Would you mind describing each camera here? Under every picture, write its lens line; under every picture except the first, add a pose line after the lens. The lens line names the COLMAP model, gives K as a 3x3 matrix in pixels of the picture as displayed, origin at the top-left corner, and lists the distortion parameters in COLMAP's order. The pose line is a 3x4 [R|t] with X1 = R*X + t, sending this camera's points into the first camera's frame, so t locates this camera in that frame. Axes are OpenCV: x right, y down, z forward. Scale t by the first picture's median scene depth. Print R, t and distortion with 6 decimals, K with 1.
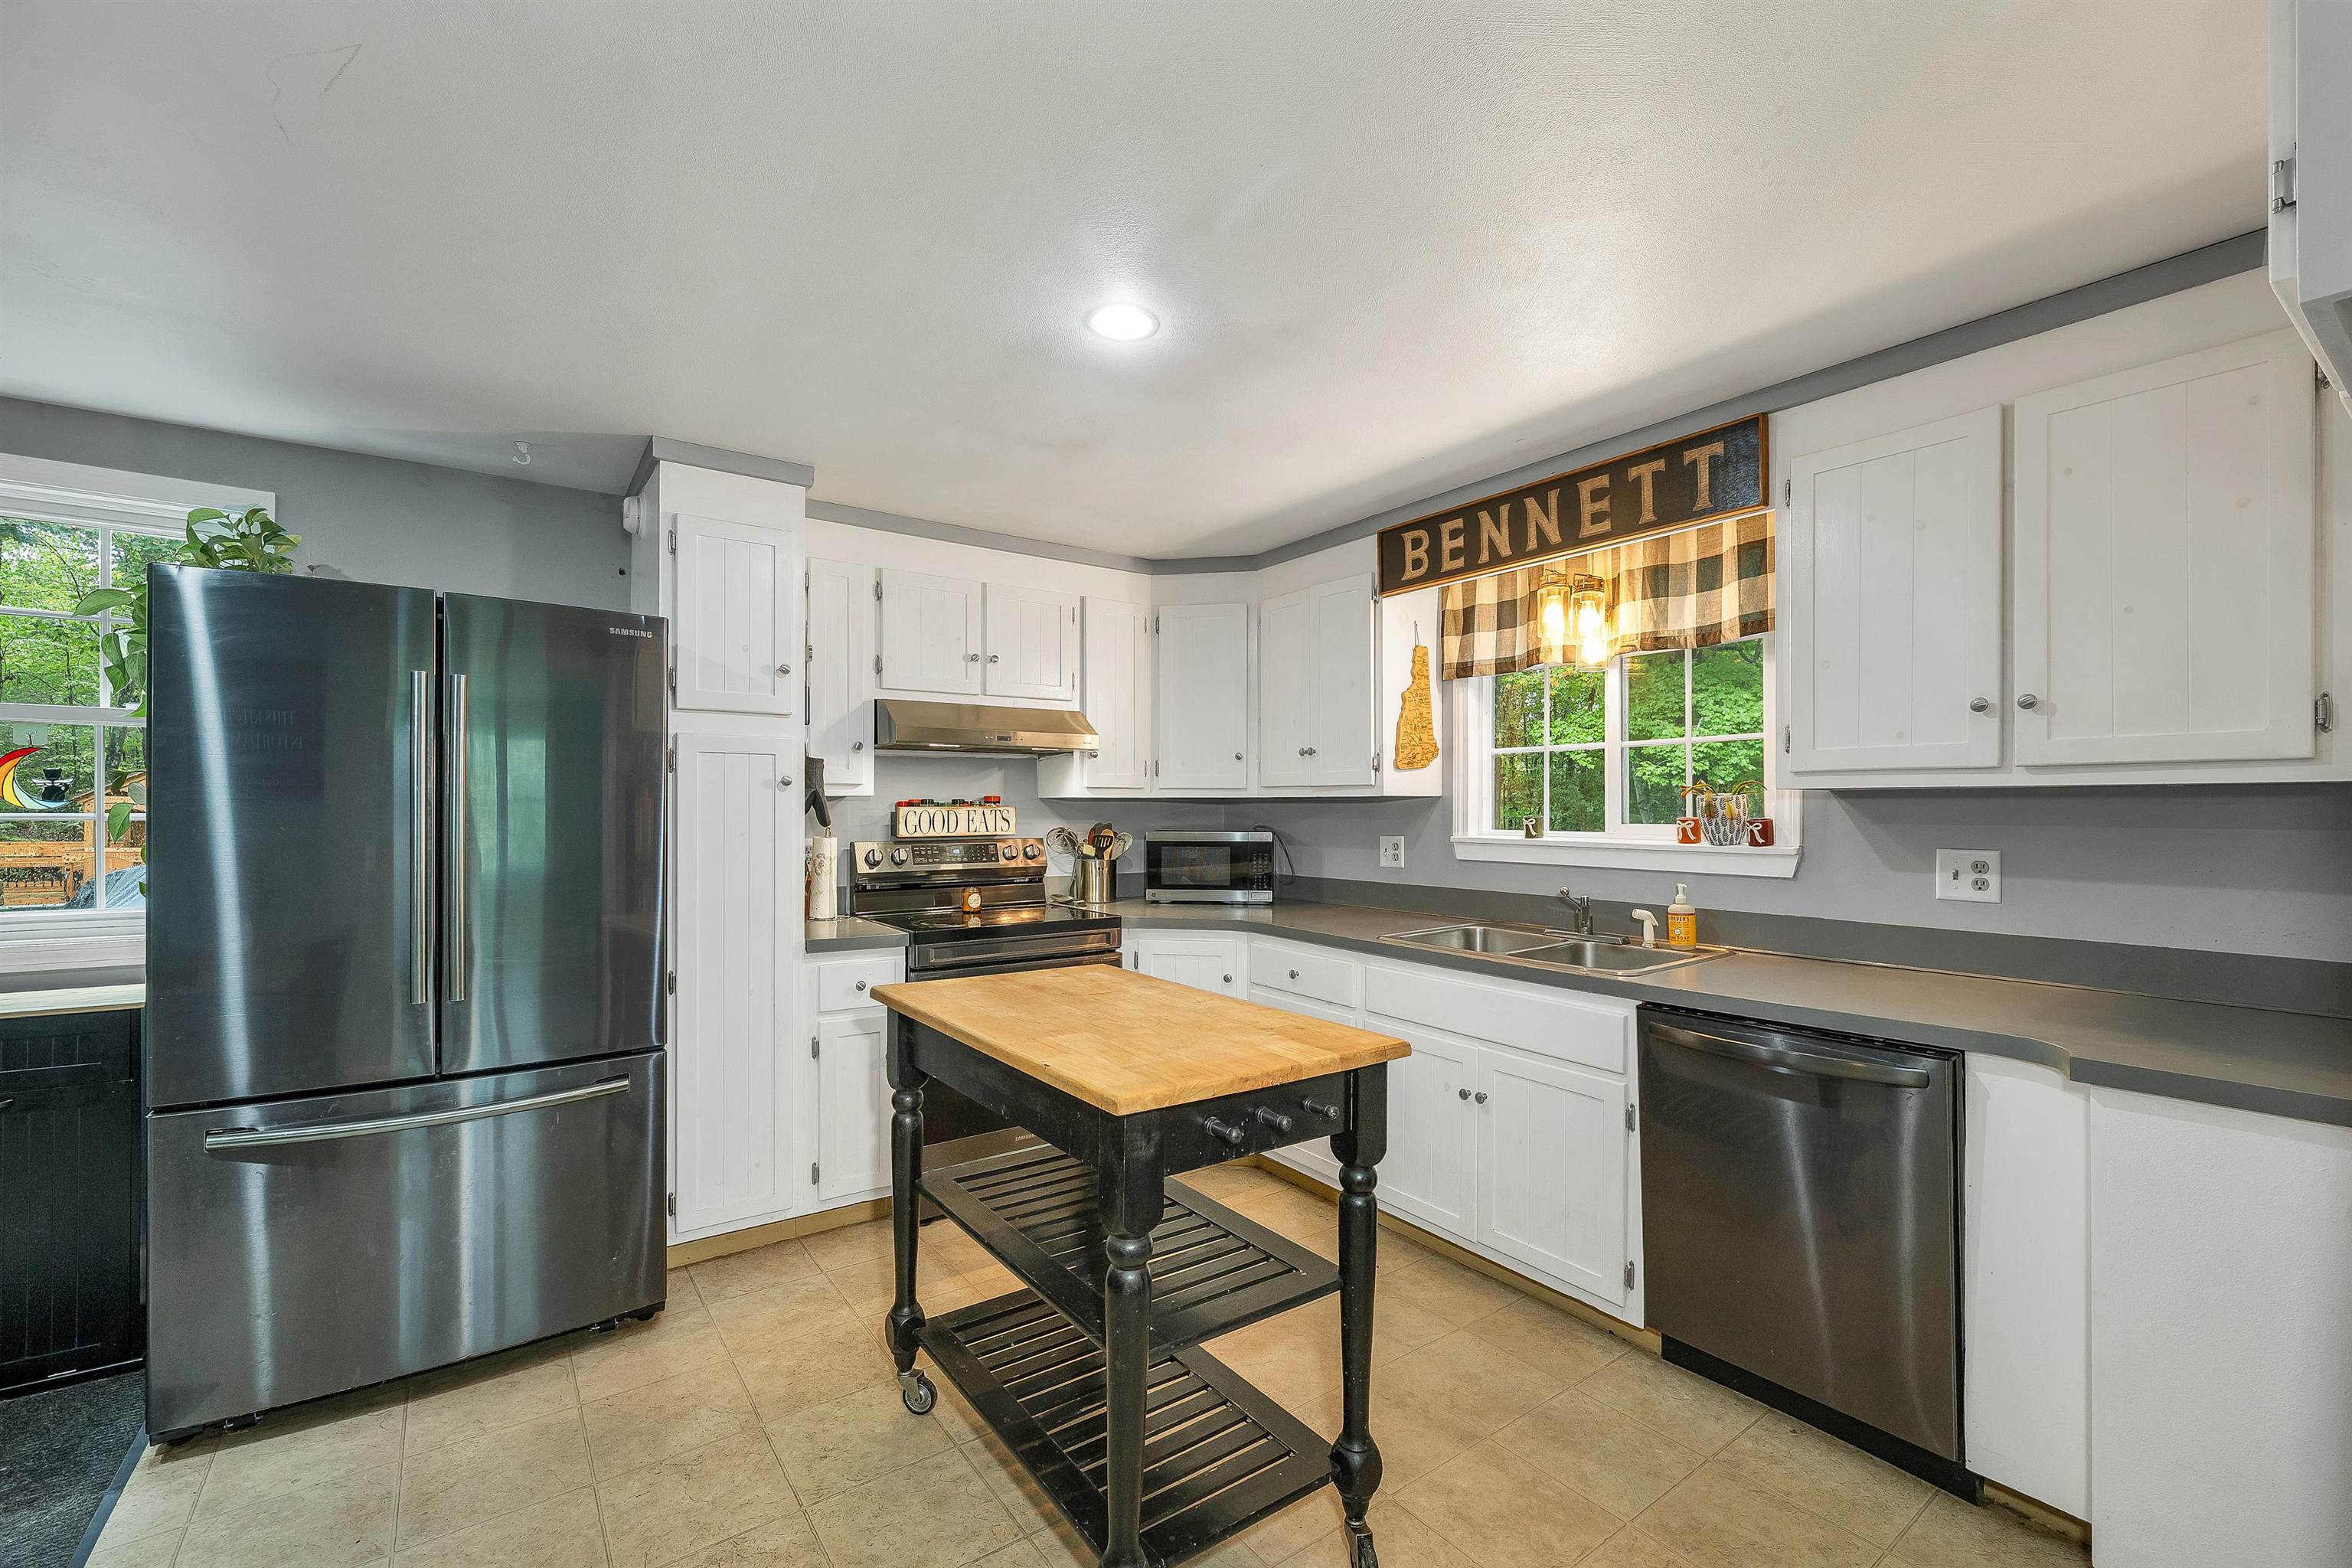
lens RADIAL K [[984.3, 0, 1179.8], [0, 984.3, 792.6], [0, 0, 1]] dist [-0.003924, -0.000797]
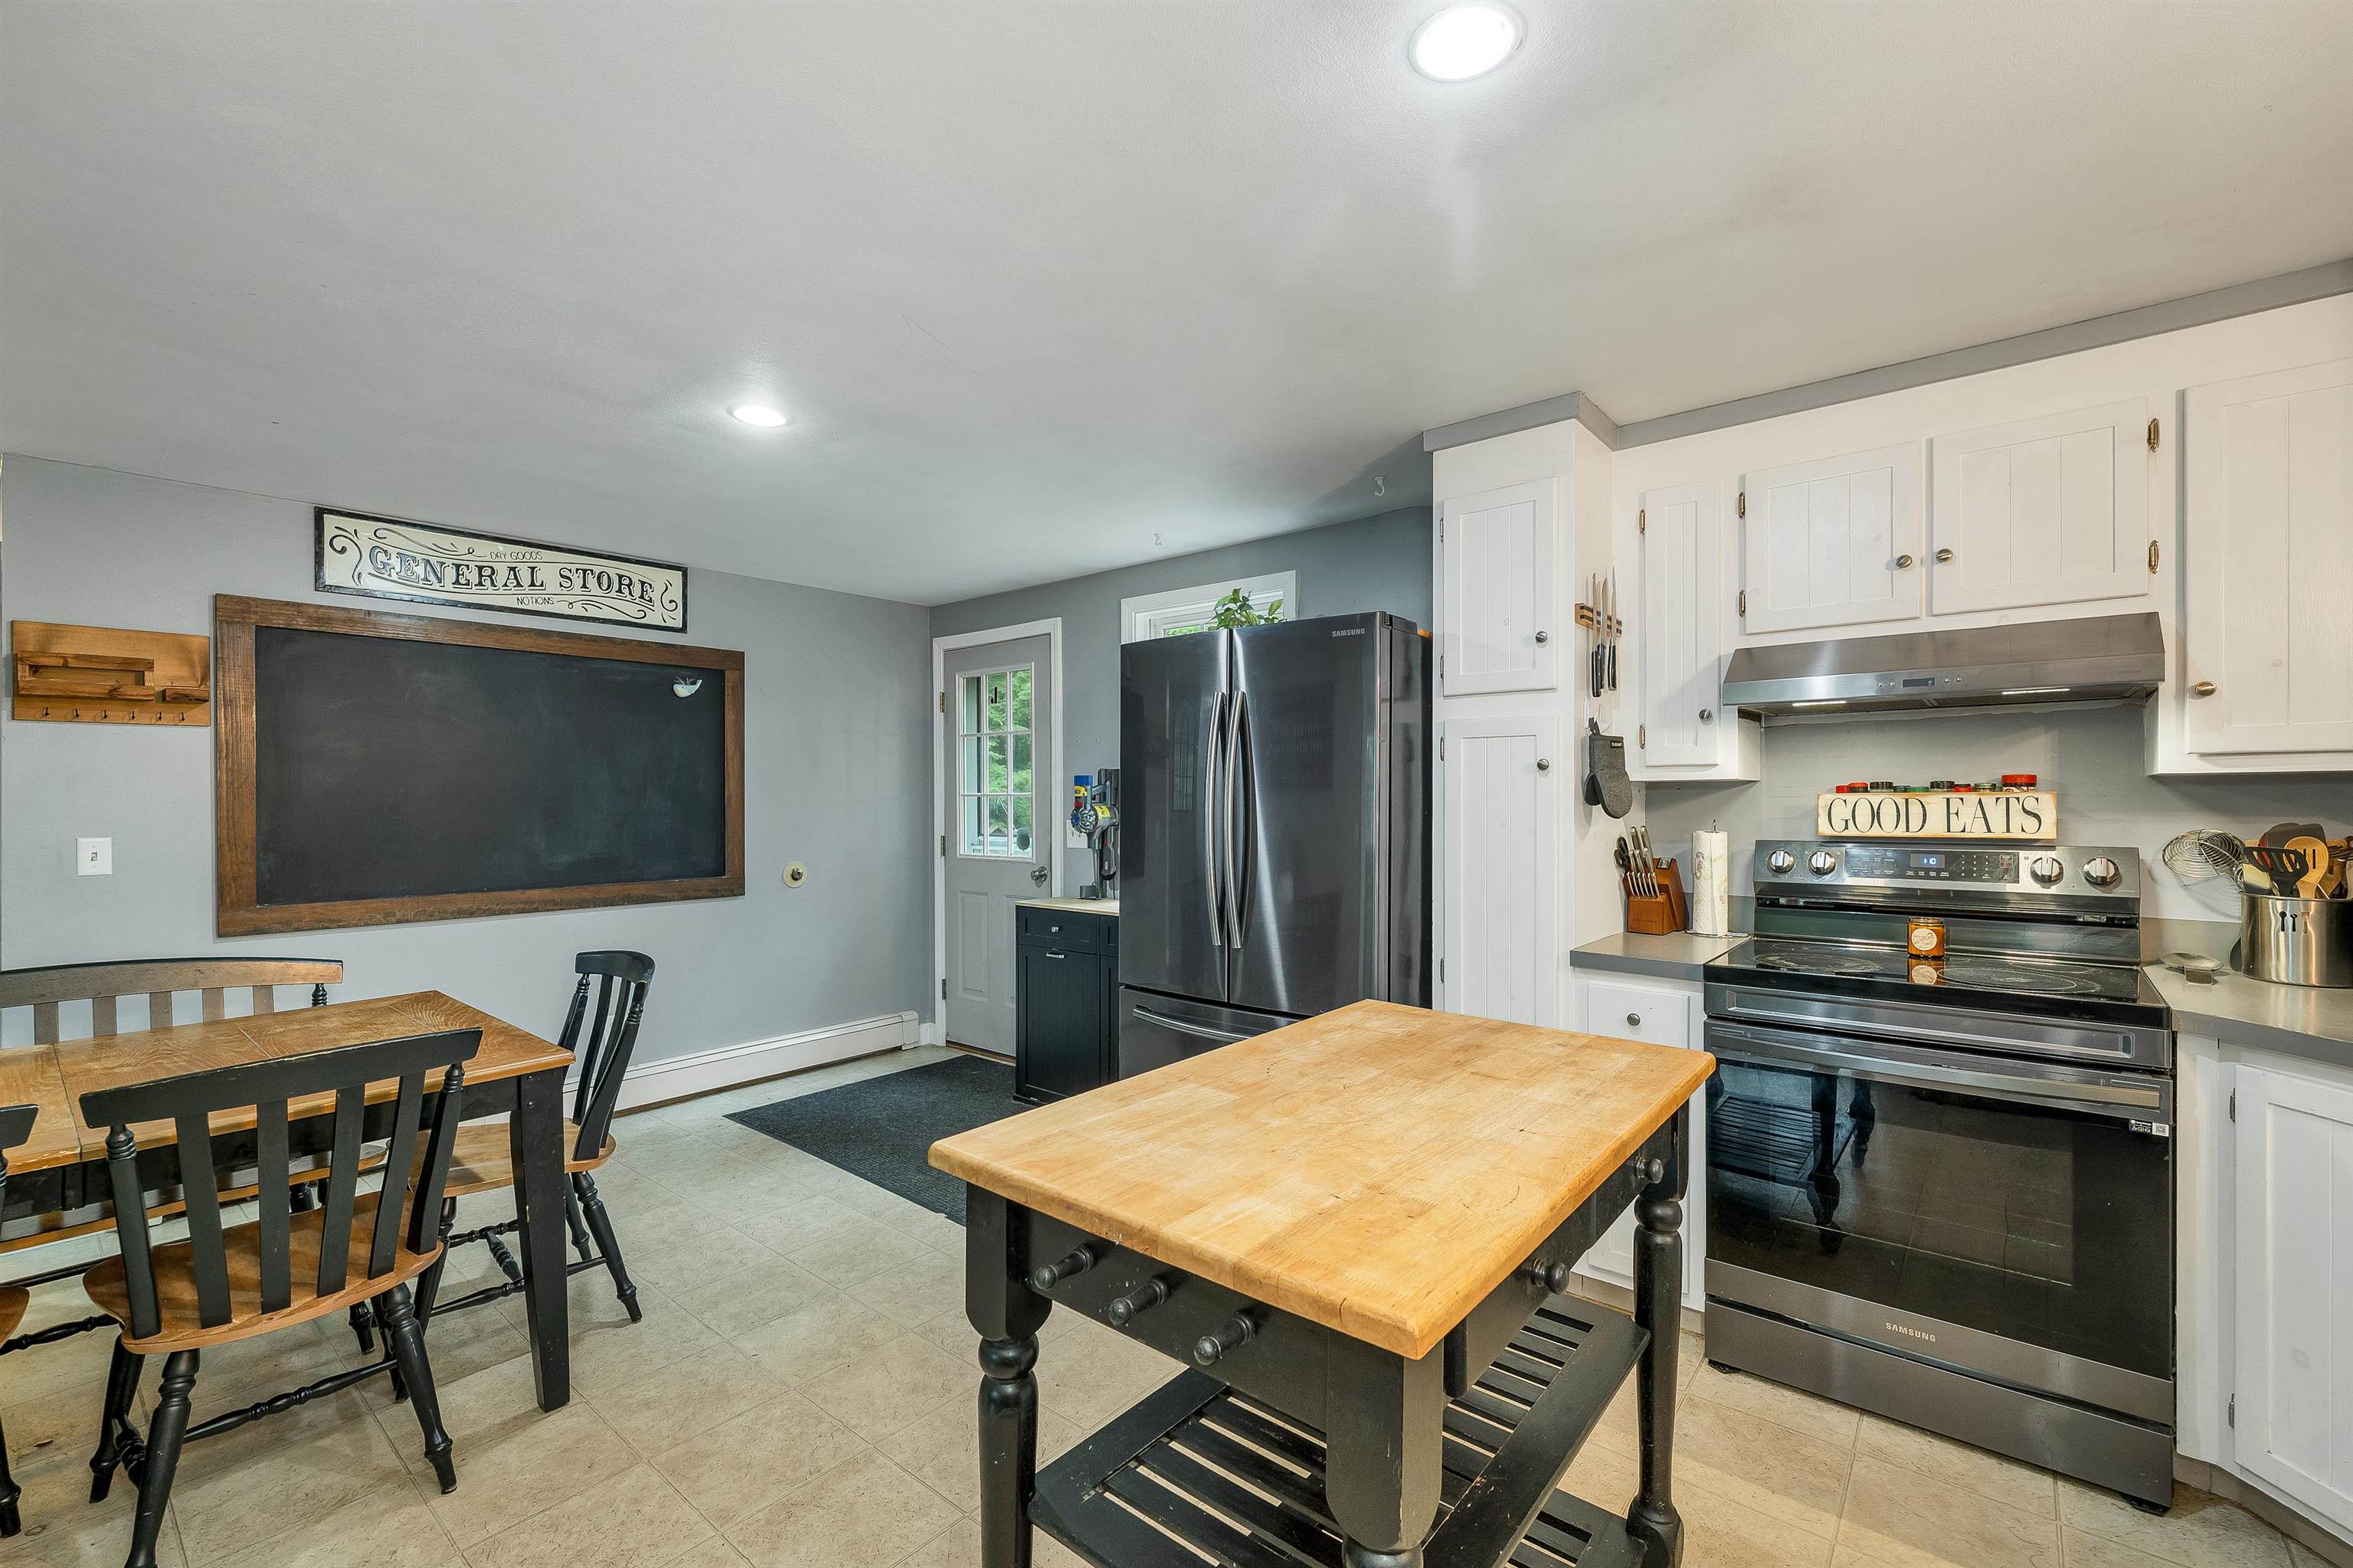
lens RADIAL K [[984.8, 0, 1198.5], [0, 984.8, 804.5], [0, 0, 1]] dist [-0.003924, -0.000797]
pose [[0.256745, 0.006283, -0.966459, 0.329752], [0.015379, 0.999826, 0.010586, 0.009079], [0.966357, -0.017581, 0.256603, 0.423780]]
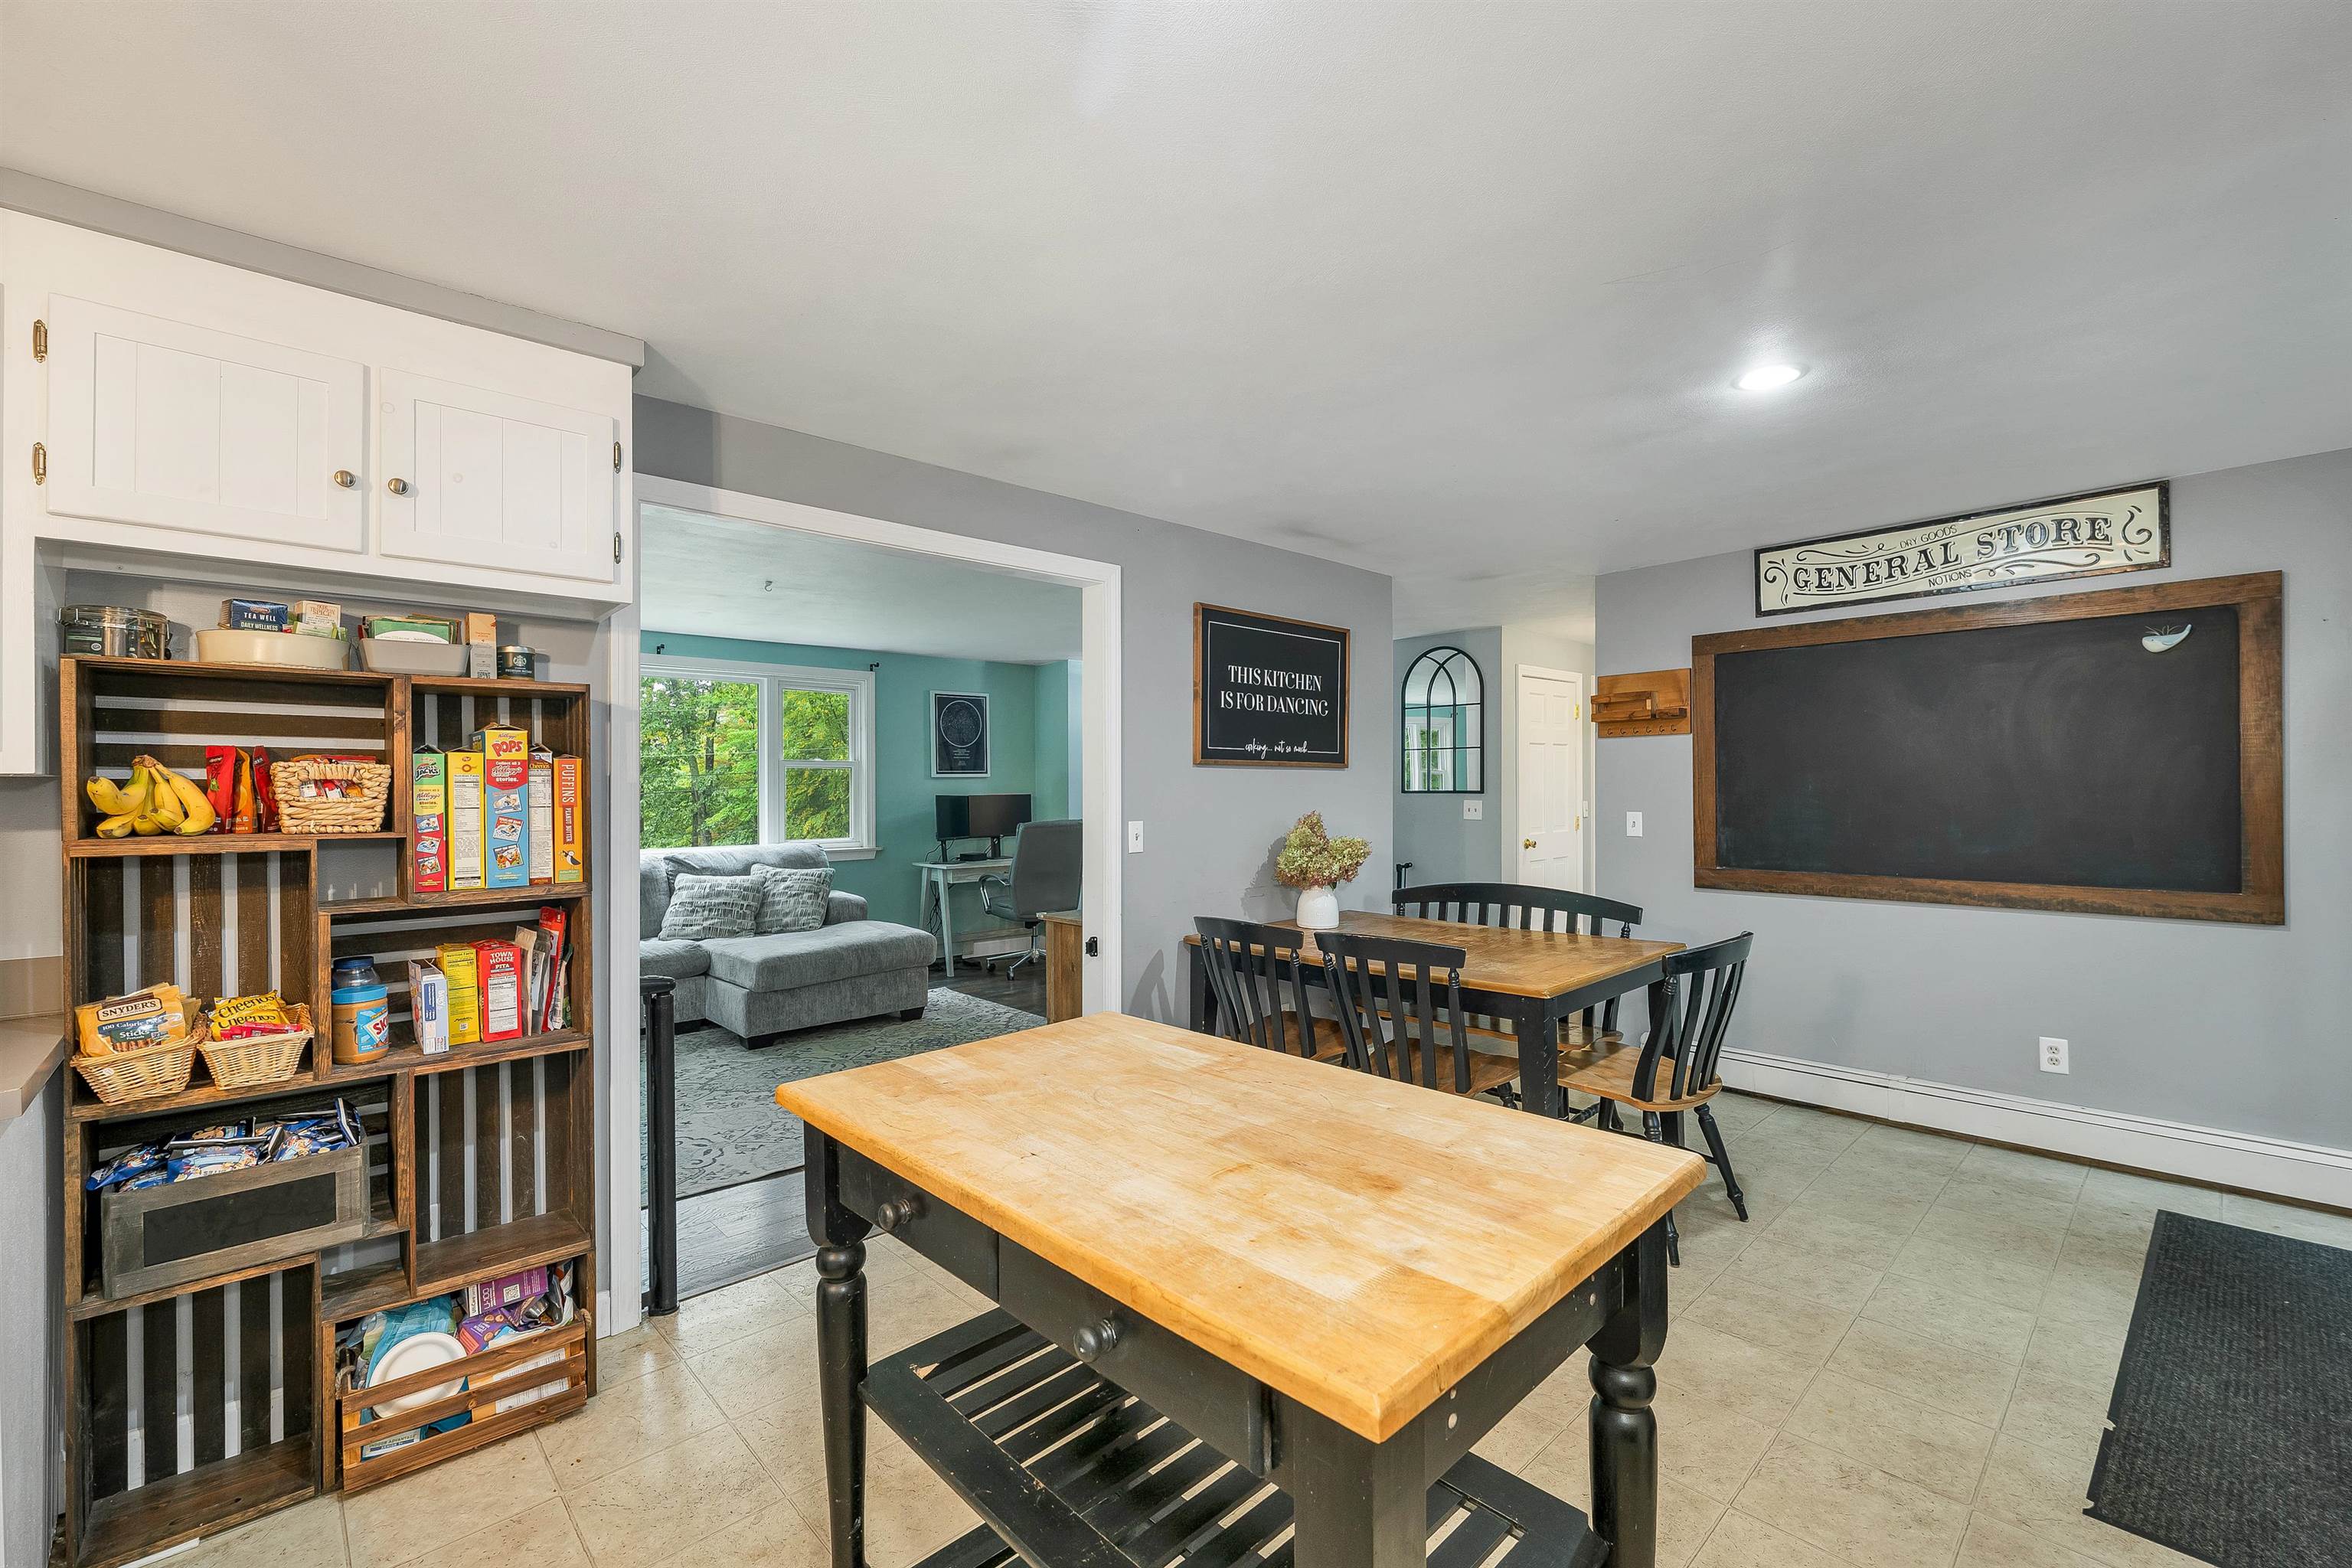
lens RADIAL K [[984.3, 0, 1169.3], [0, 984.3, 795.6], [0, 0, 1]] dist [-0.003924, -0.000797]
pose [[-0.992039, 0.007734, -0.125691, 0.008421], [0.008389, 0.999954, -0.004681, 0.012033], [0.125649, -0.005698, -0.992058, 0.971988]]
